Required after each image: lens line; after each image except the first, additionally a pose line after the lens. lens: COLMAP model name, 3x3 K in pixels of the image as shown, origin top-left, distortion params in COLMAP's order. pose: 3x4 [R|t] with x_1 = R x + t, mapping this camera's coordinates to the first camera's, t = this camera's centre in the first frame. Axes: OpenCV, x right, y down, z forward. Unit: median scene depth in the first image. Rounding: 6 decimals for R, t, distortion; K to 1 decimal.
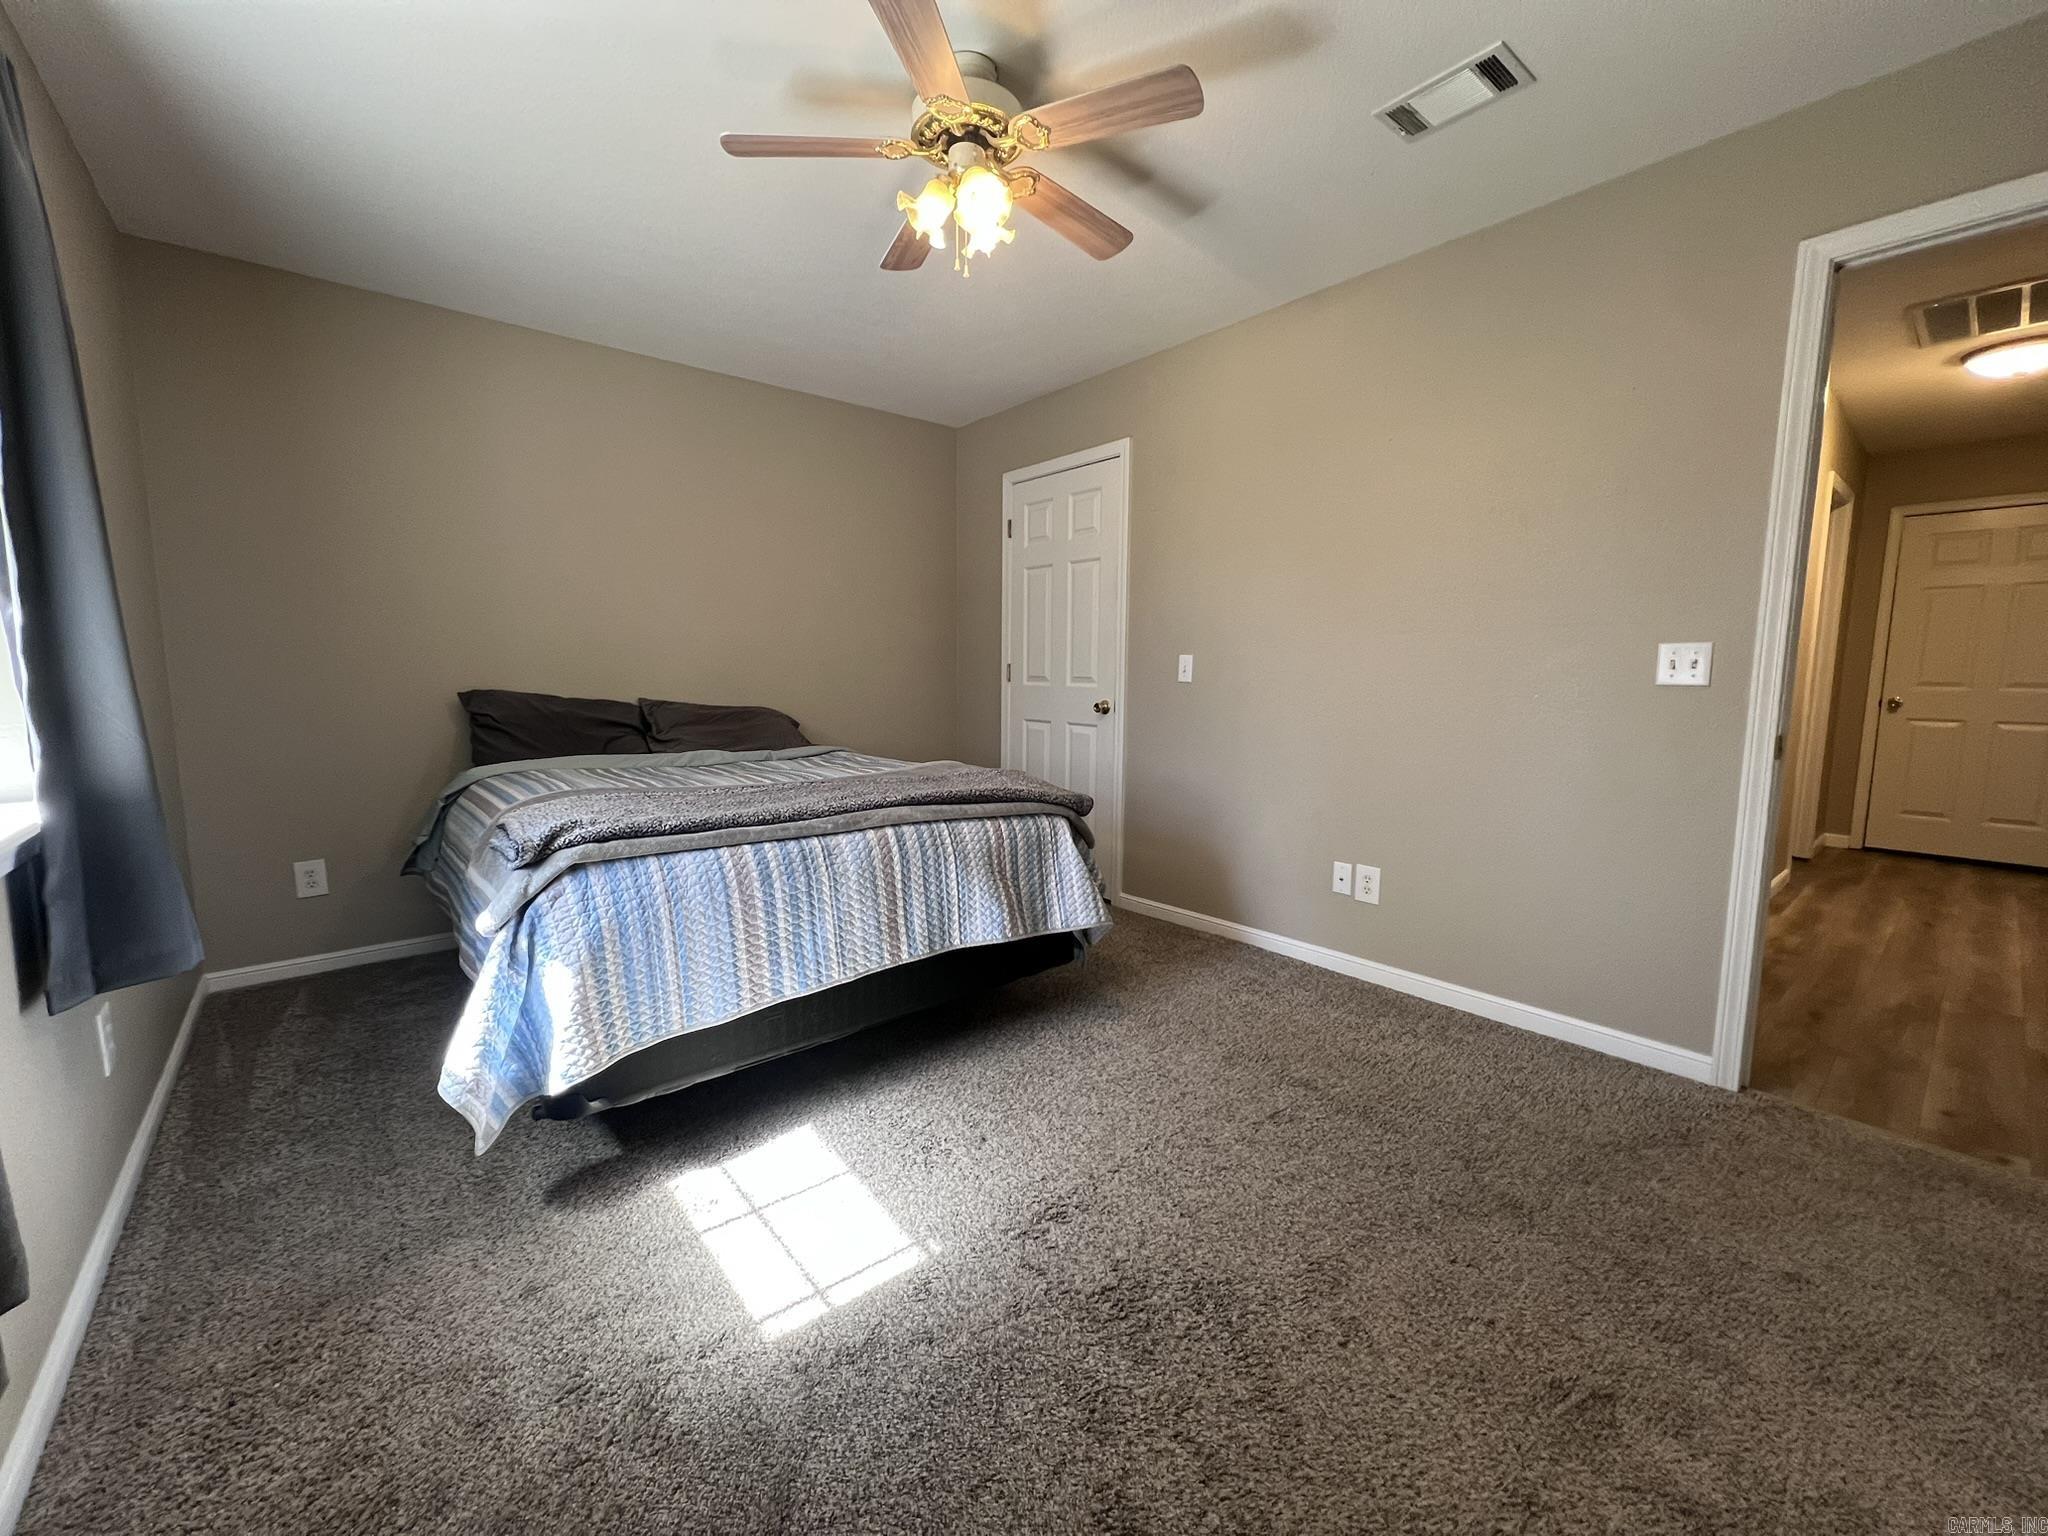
lens RADIAL K [[820.3, 0, 1017.4], [0, 820.3, 763.9], [0, 0, 1]] dist [-0.000065, -0.000143]
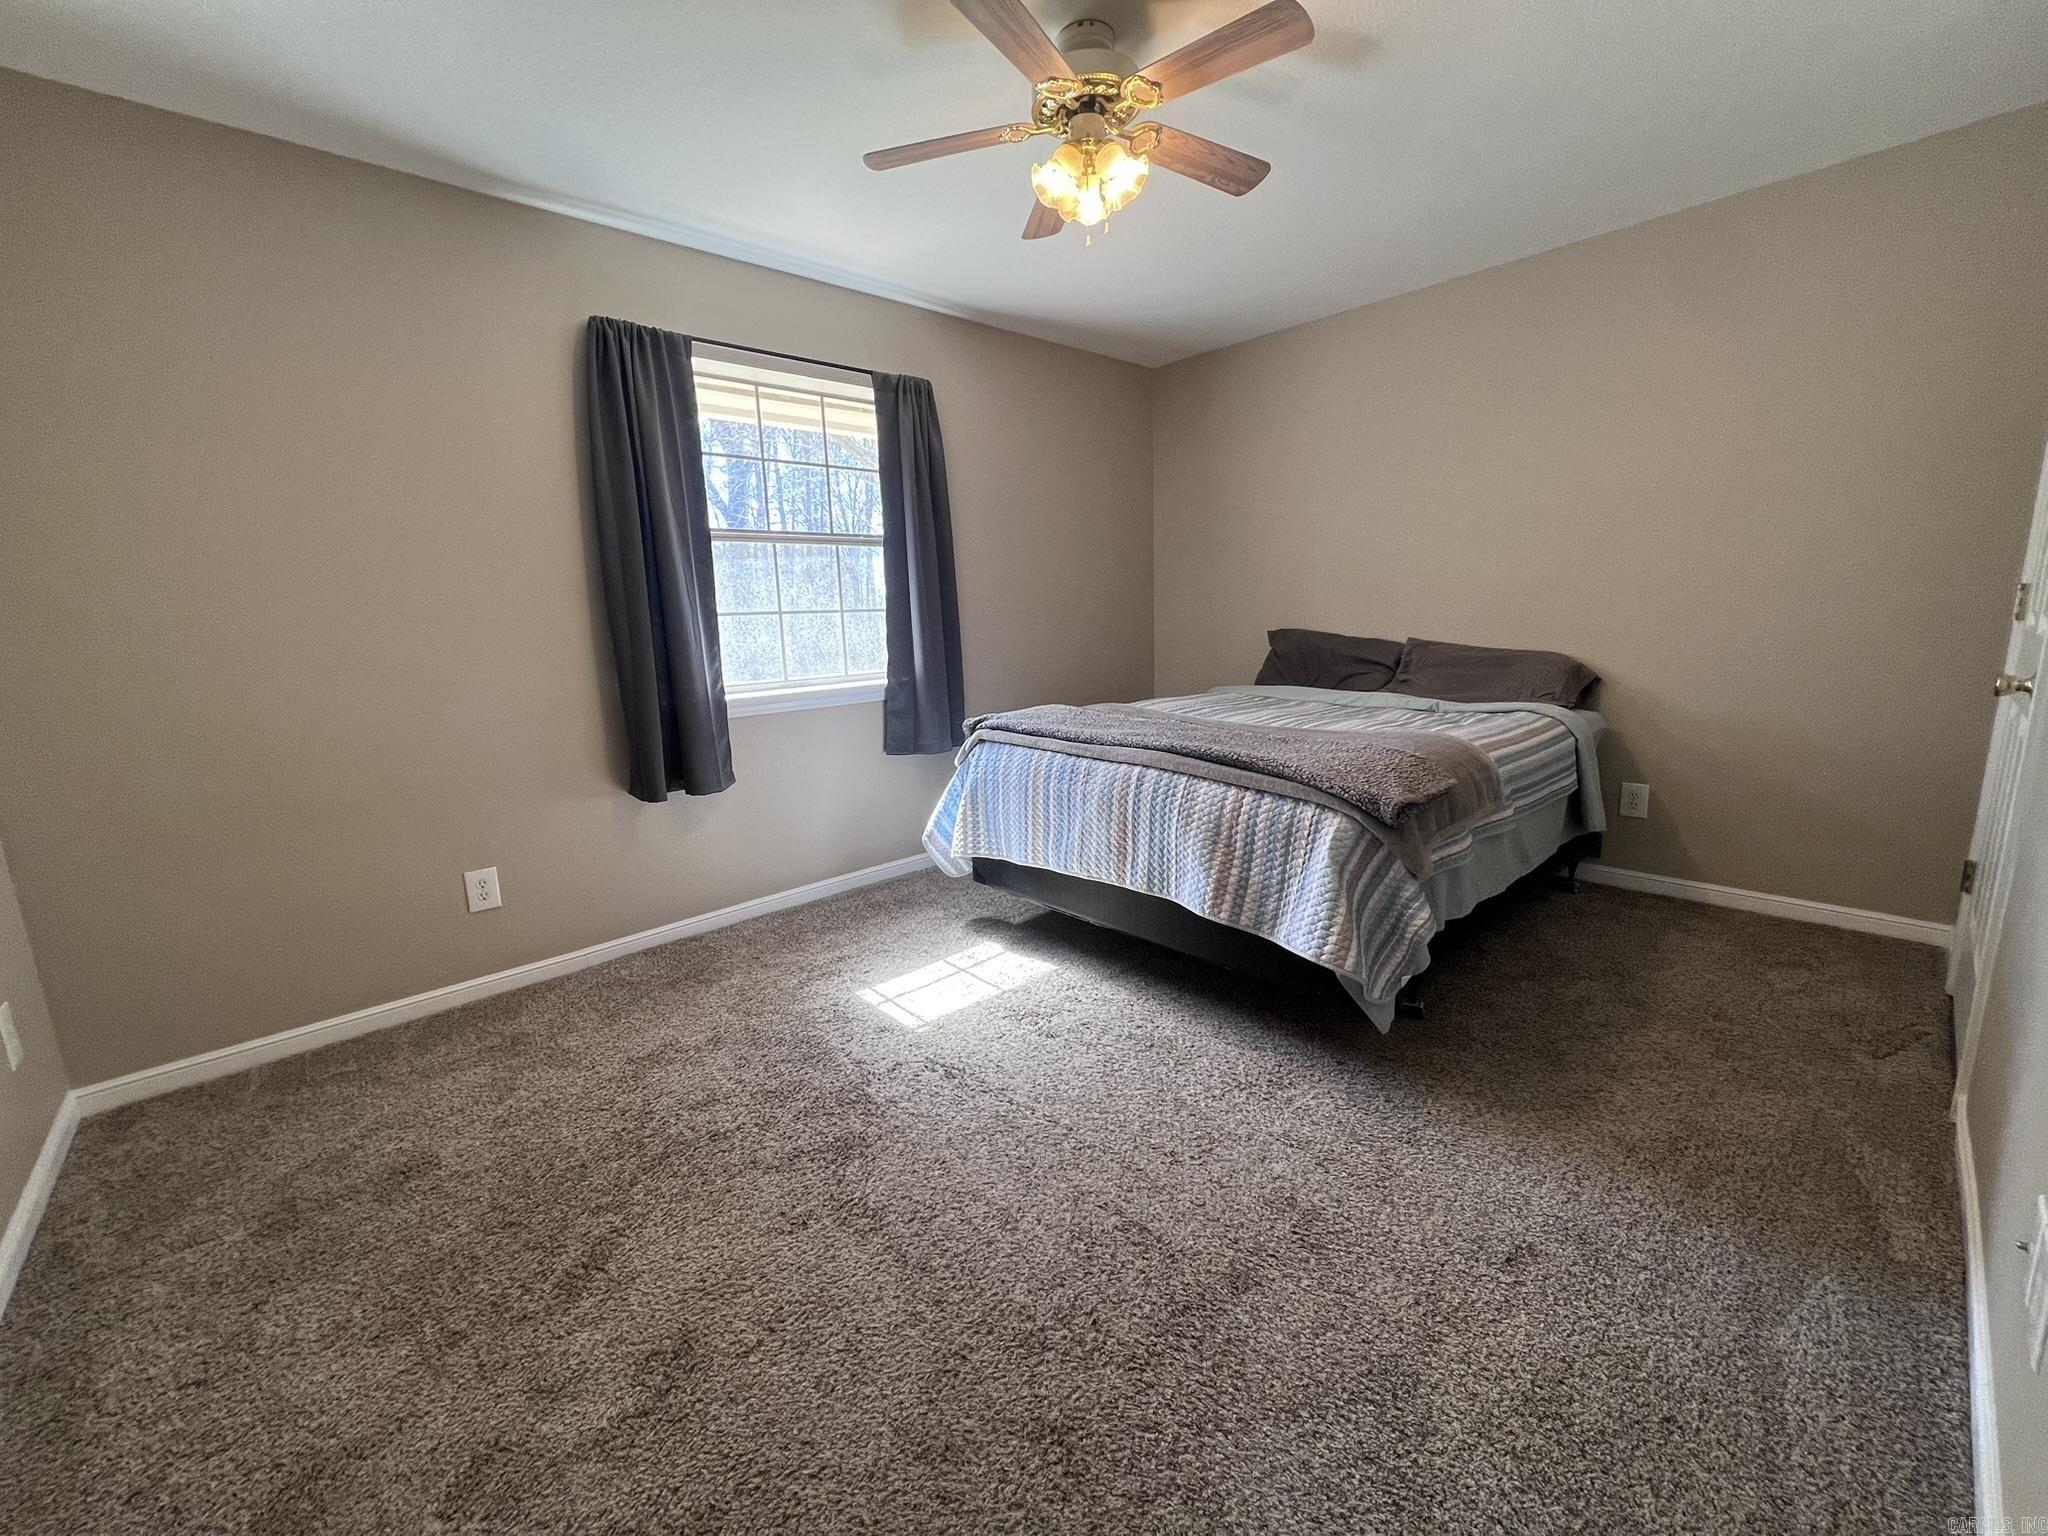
lens RADIAL K [[820.3, 0, 1017.4], [0, 820.3, 763.9], [0, 0, 1]] dist [-0.000065, -0.000143]
pose [[0.042888, 0.177668, -0.983156, 0.911660], [-0.084804, 0.981157, 0.173607, -0.103110], [0.995474, 0.075930, 0.057146, 0.761104]]
